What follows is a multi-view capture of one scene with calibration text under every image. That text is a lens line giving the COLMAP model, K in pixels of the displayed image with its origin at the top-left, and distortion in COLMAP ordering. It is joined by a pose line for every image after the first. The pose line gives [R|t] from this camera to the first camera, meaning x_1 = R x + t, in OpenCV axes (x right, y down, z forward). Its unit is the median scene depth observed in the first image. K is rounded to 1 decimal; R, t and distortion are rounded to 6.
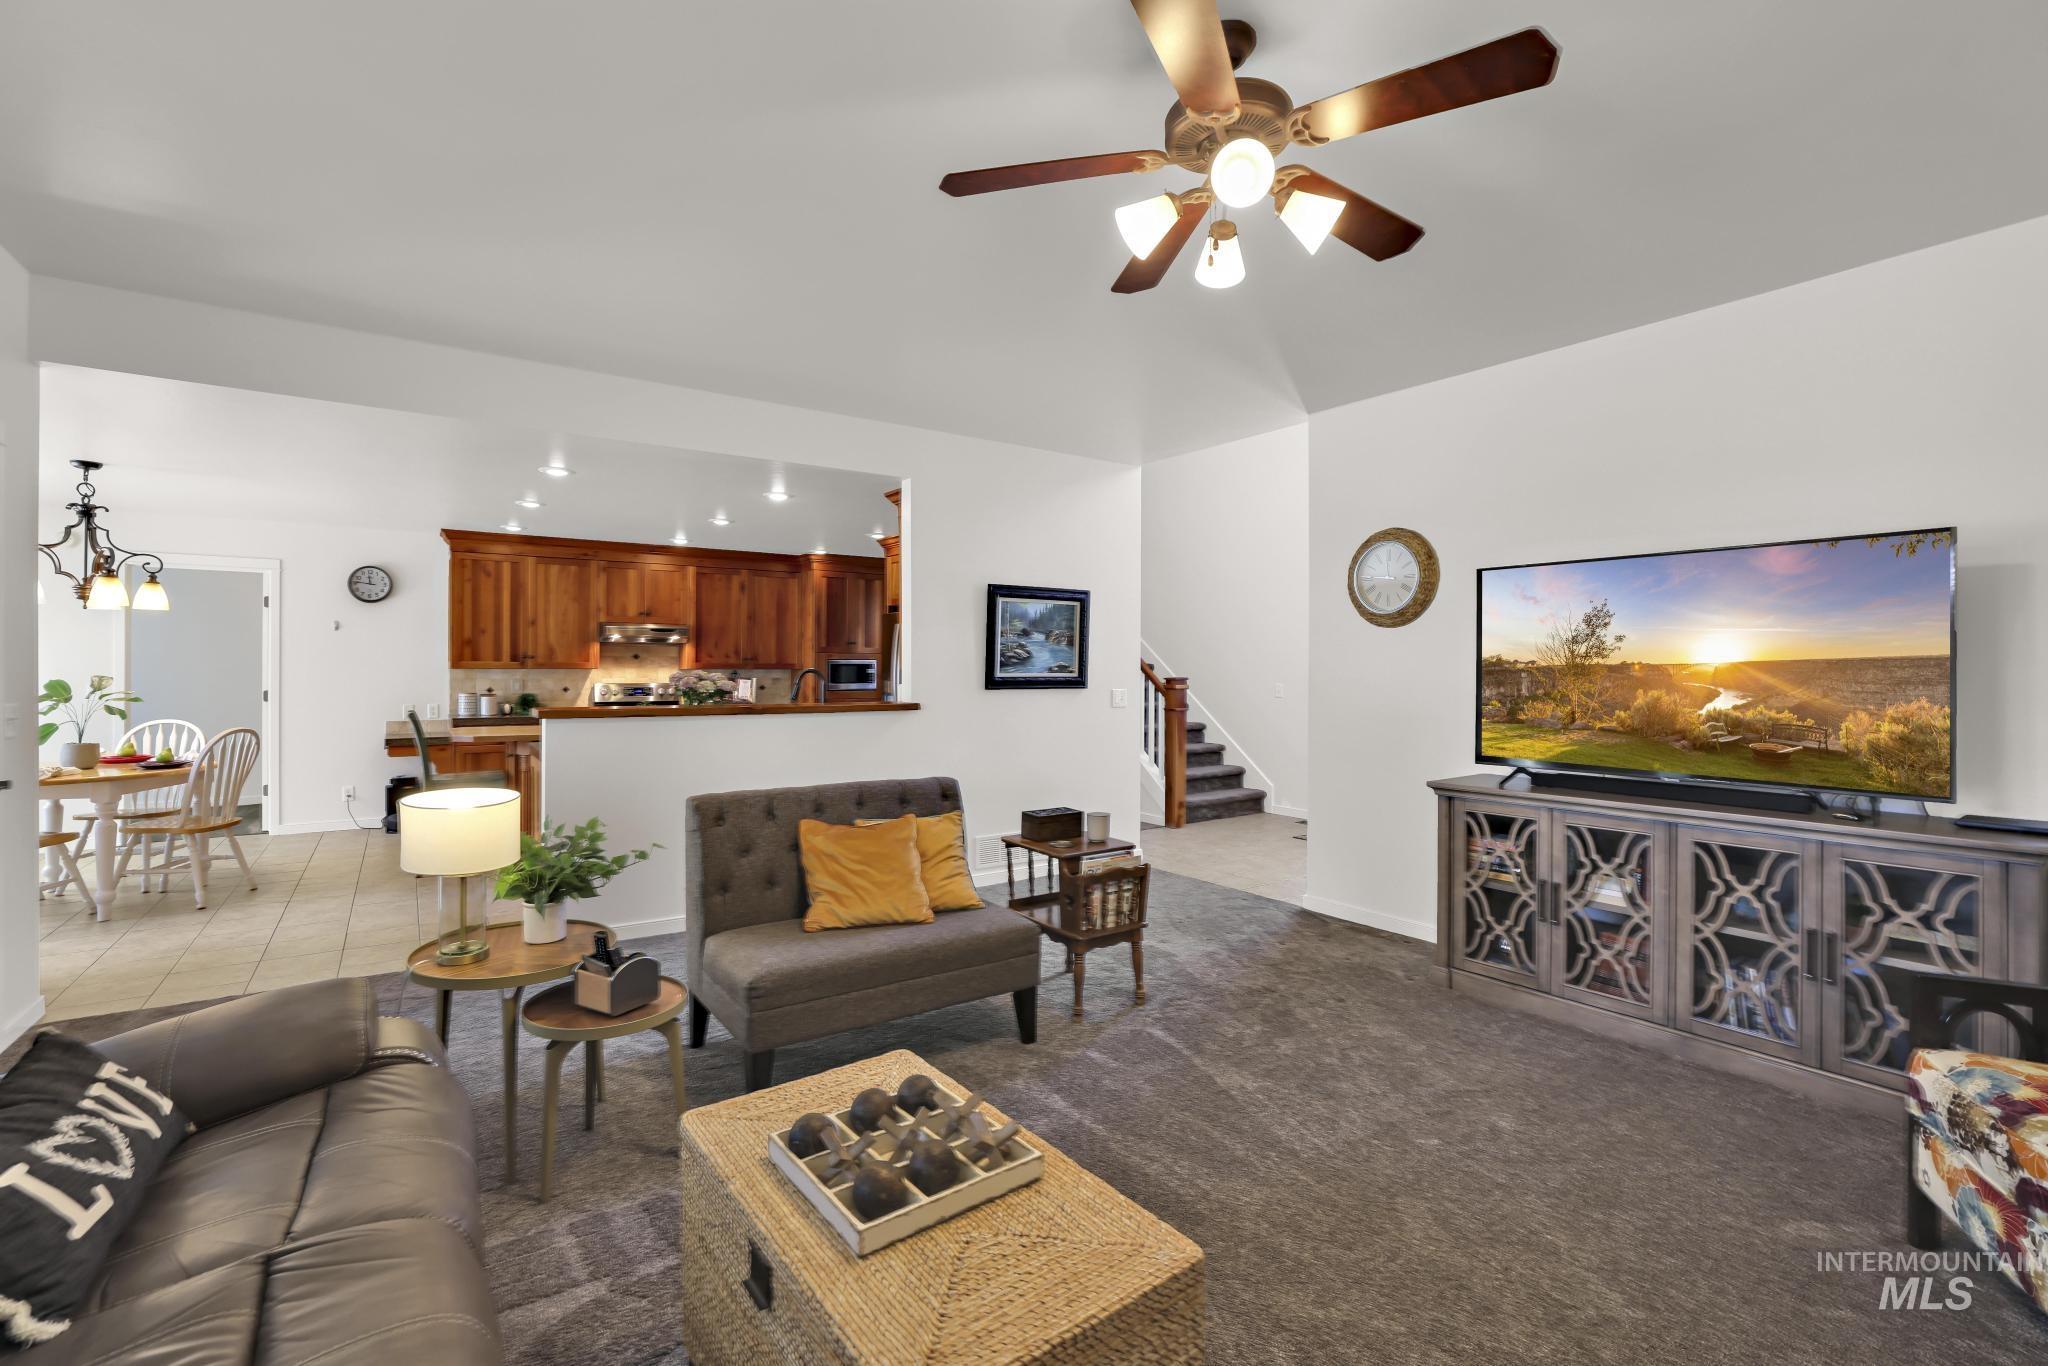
lens RADIAL K [[898.5, 0, 1013.2], [0, 898.5, 662.9], [0, 0, 1]] dist [-0.045258, 0.014115]
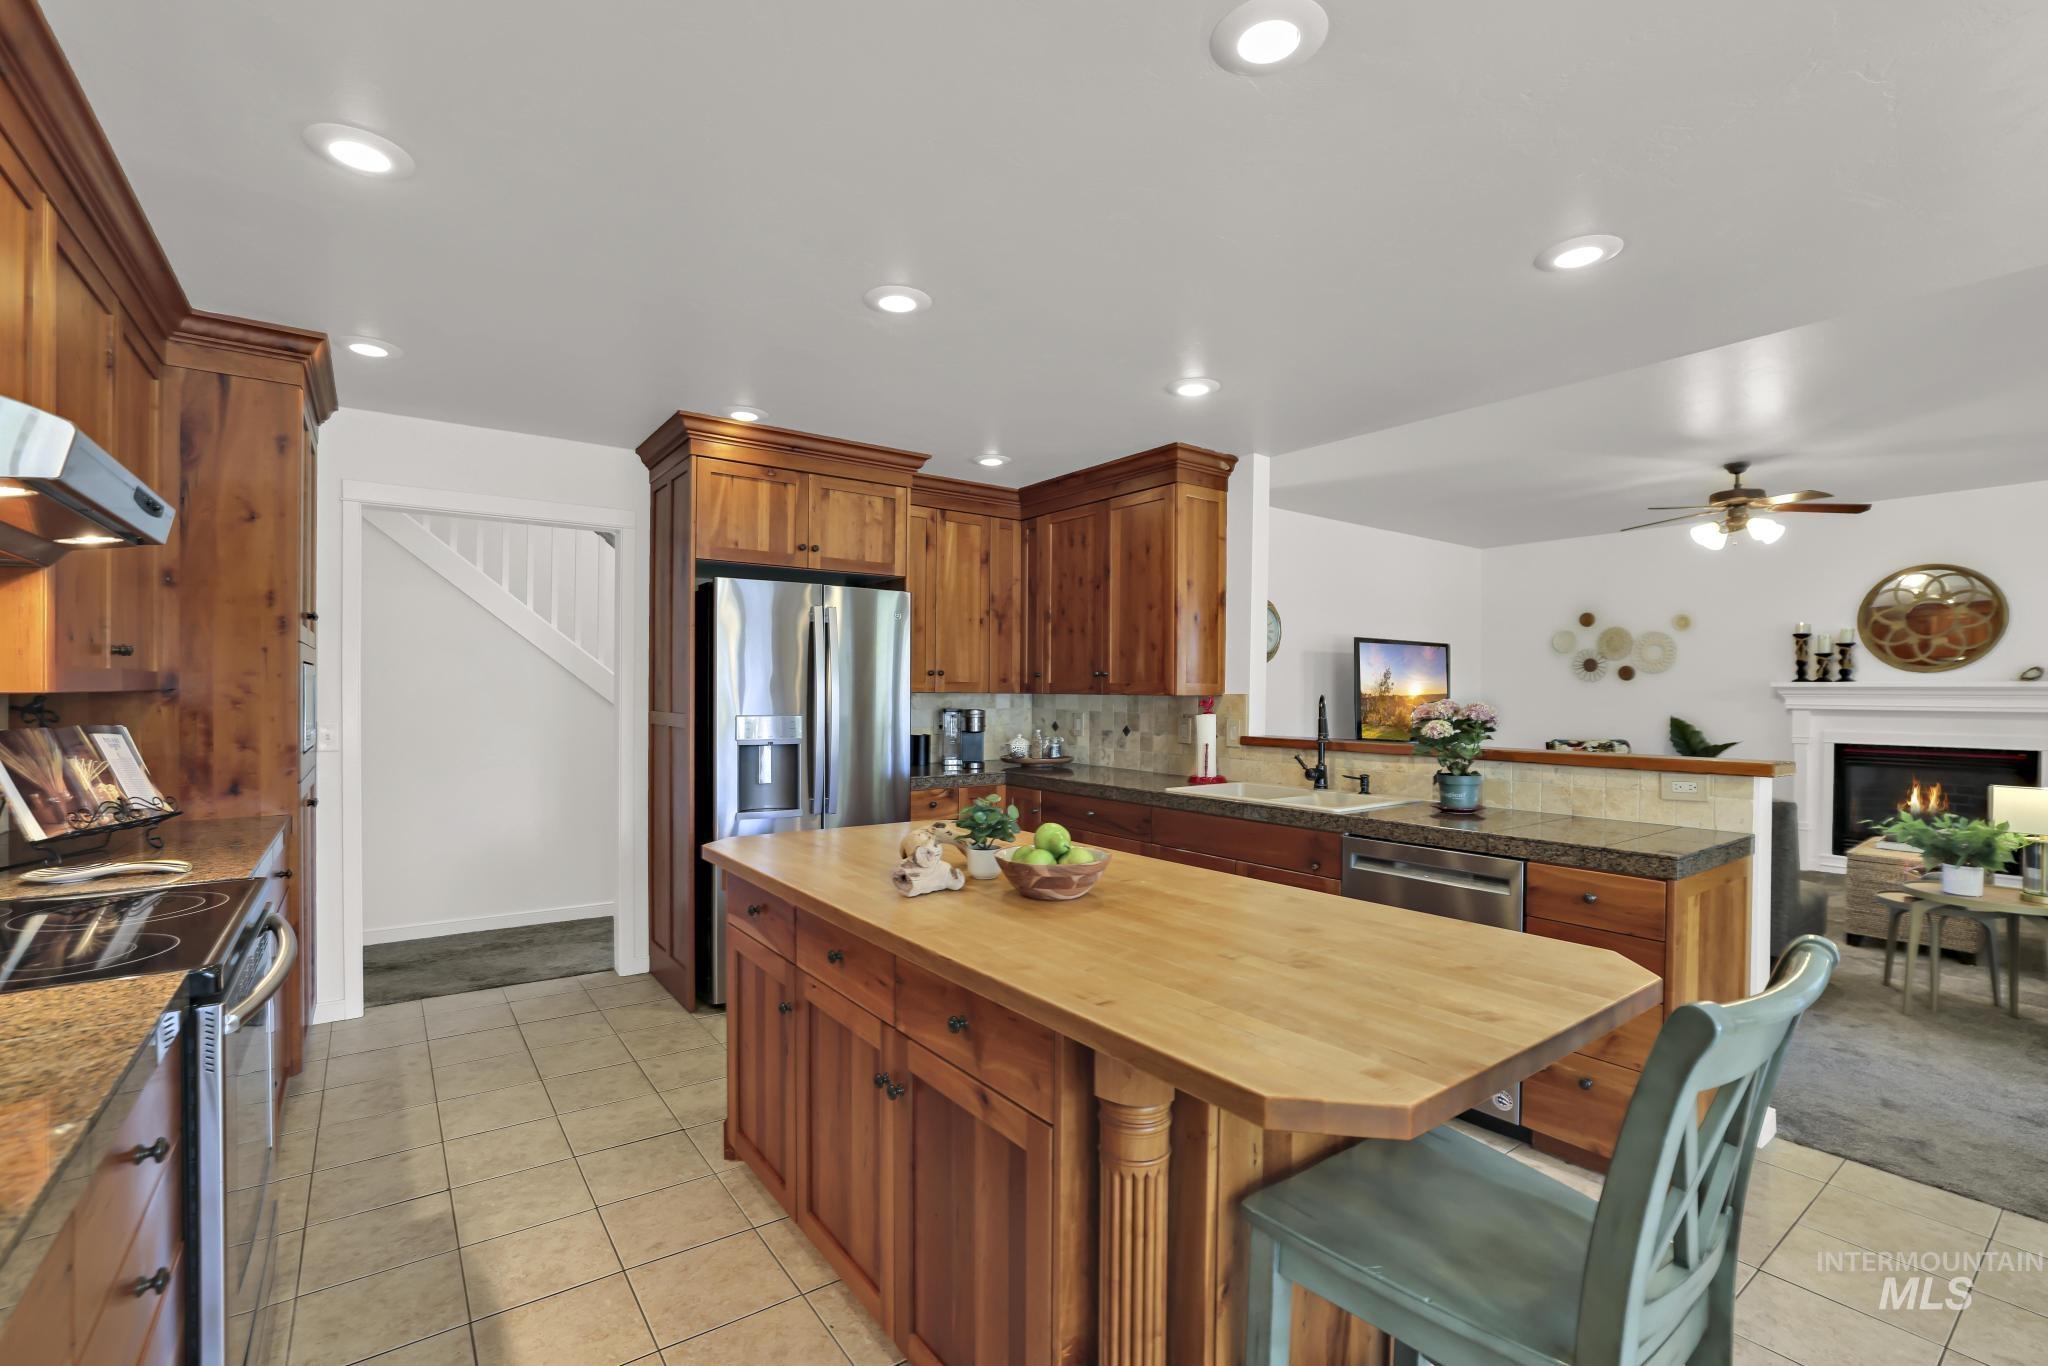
lens RADIAL K [[898.5, 0, 1012.3], [0, 898.5, 696.0], [0, 0, 1]] dist [-0.045258, 0.014115]
pose [[-0.026224, -0.008183, 0.999623, -0.639408], [-0.013698, 0.999876, 0.007826, 0.003299], [-0.999562, -0.013488, -0.026333, 0.869999]]
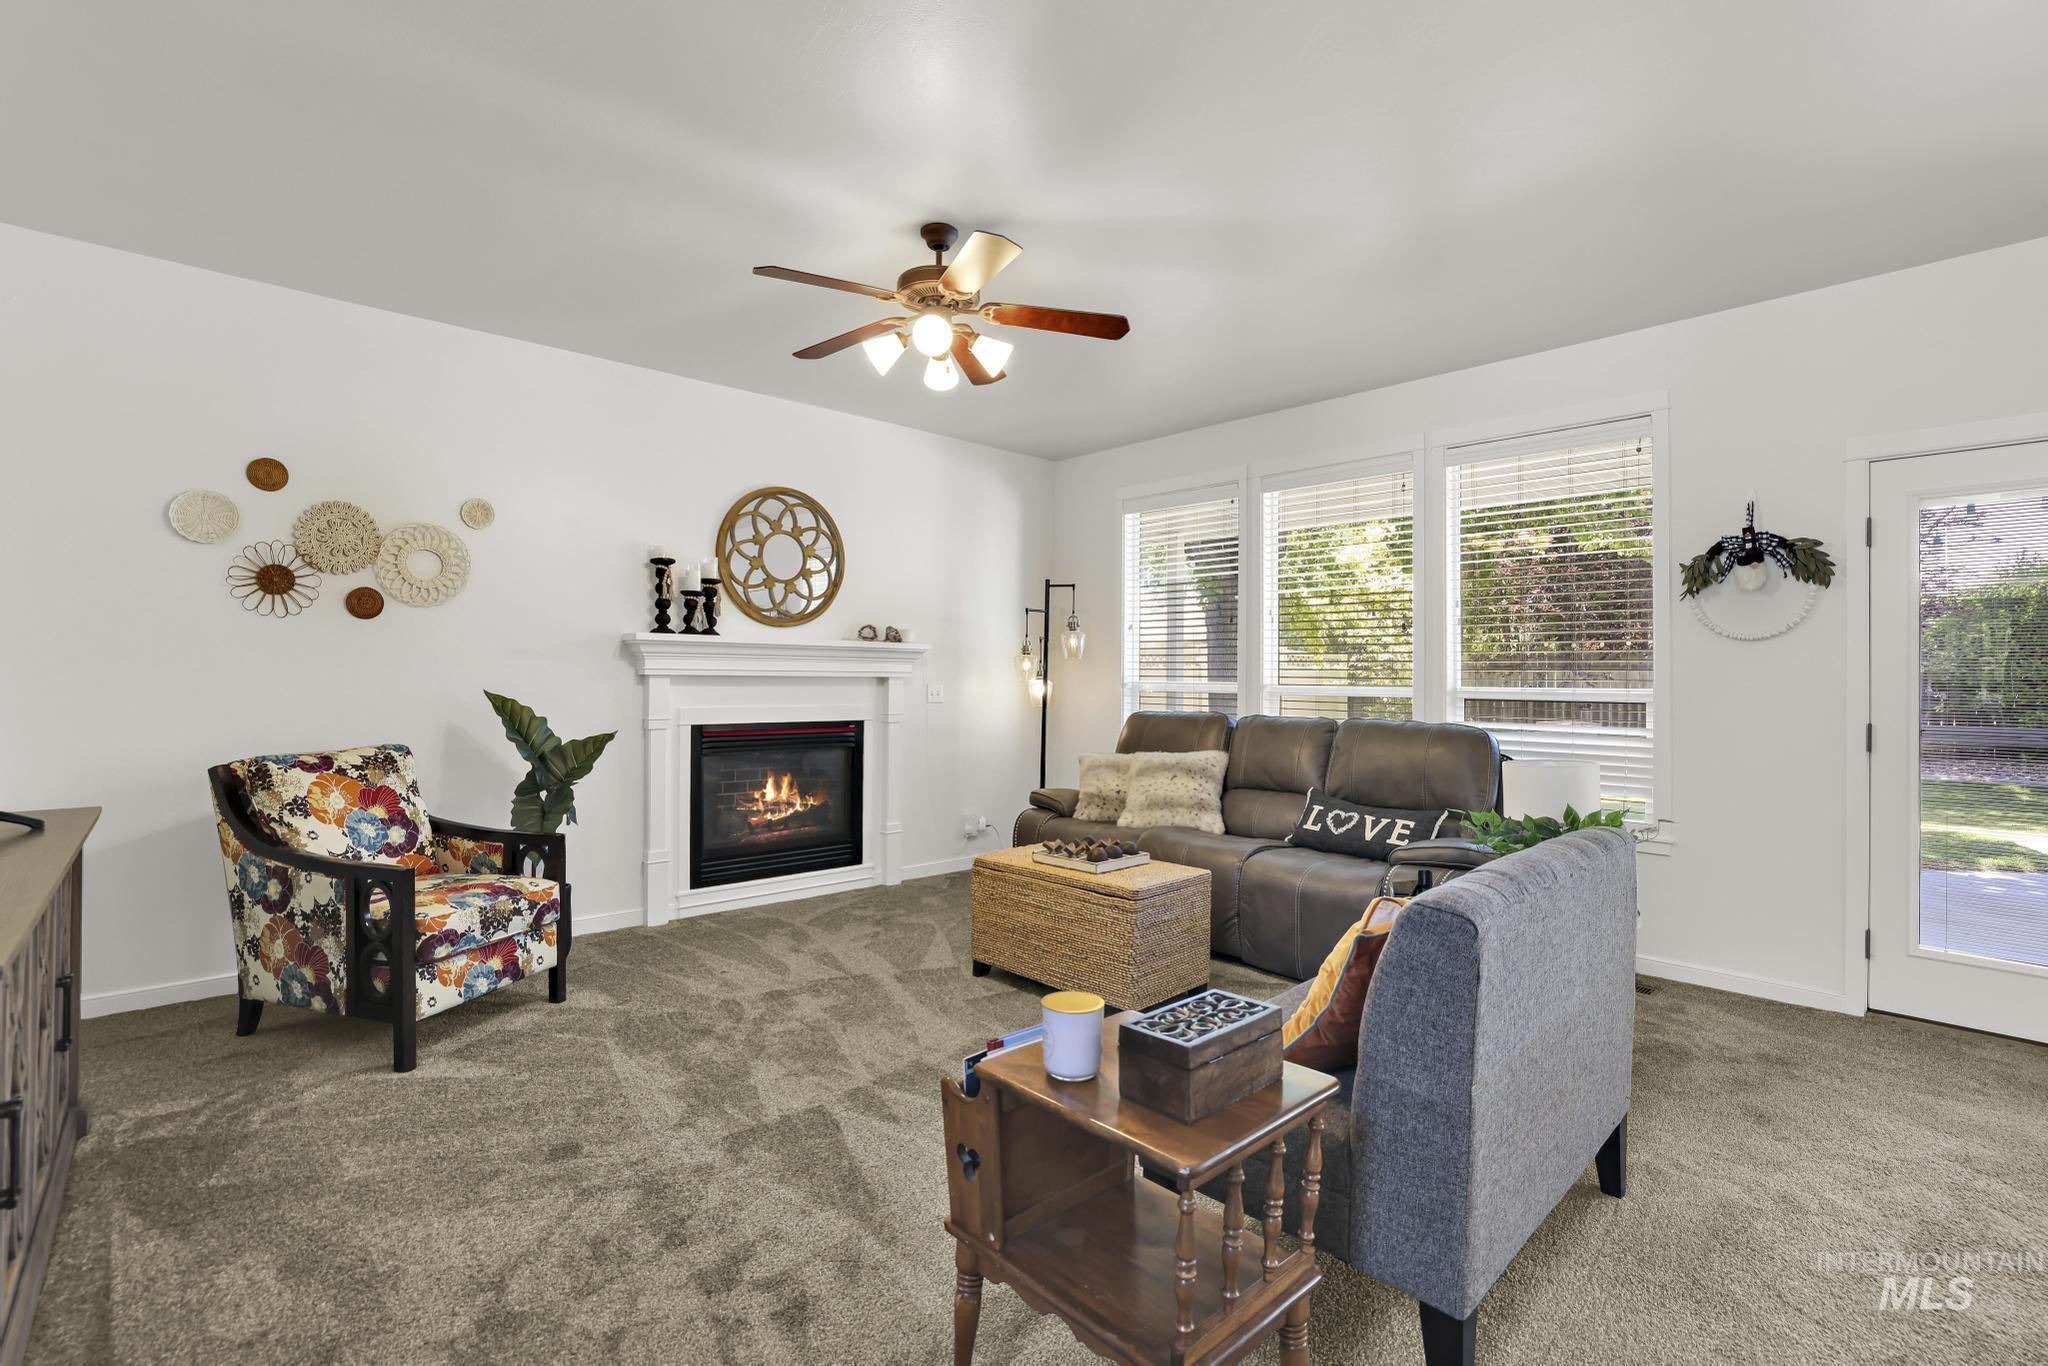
lens RADIAL K [[936.9, 0, 1021.2], [0, 936.9, 672.2], [0, 0, 1]] dist [-0.027834, 0.001040]
pose [[-0.988924, -0.011222, -0.148000, 0.085651], [-0.009187, 0.999854, -0.014426, 0.016965], [0.148140, -0.012907, -0.988882, 0.684360]]
